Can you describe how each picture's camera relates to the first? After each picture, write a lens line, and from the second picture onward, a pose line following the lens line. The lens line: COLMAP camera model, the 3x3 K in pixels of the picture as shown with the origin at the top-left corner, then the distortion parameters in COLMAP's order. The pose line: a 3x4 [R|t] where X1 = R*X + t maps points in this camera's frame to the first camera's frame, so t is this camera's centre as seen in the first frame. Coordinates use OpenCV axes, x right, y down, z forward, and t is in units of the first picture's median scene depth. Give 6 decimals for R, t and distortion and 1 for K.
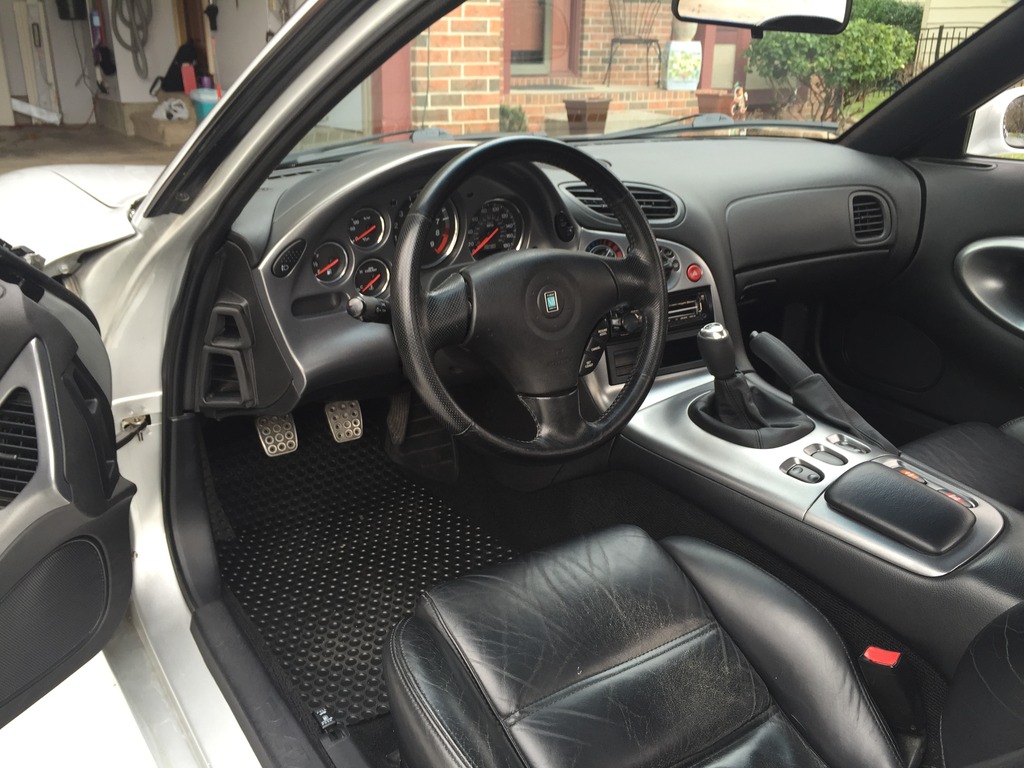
lens RADIAL K [[867.5, 0, 507.0], [0, 867.5, 379.0], [0, 0, 1]] dist [0.040388, -0.070888]
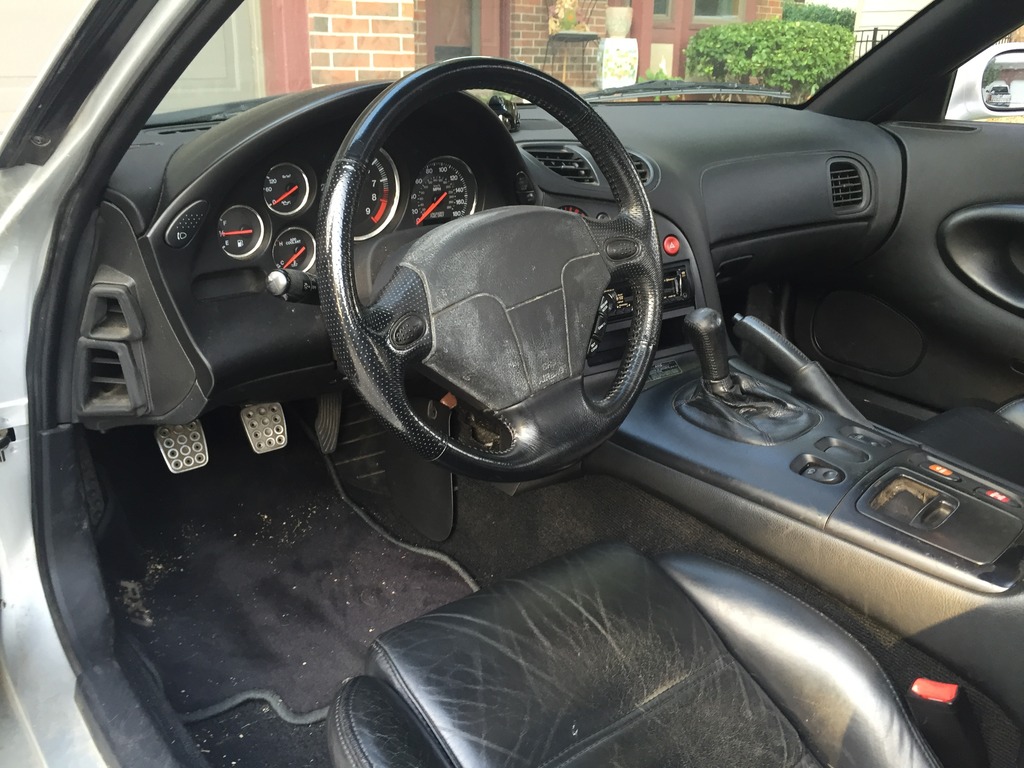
lens RADIAL K [[867.5, 0, 518.6], [0, 867.5, 384.9], [0, 0, 1]] dist [0.040388, -0.070888]
pose [[0.994112, -0.026055, 0.105177, -0.035439], [0.025083, 0.999630, 0.010558, 0.005062], [-0.105413, -0.007858, 0.994397, 0.163550]]
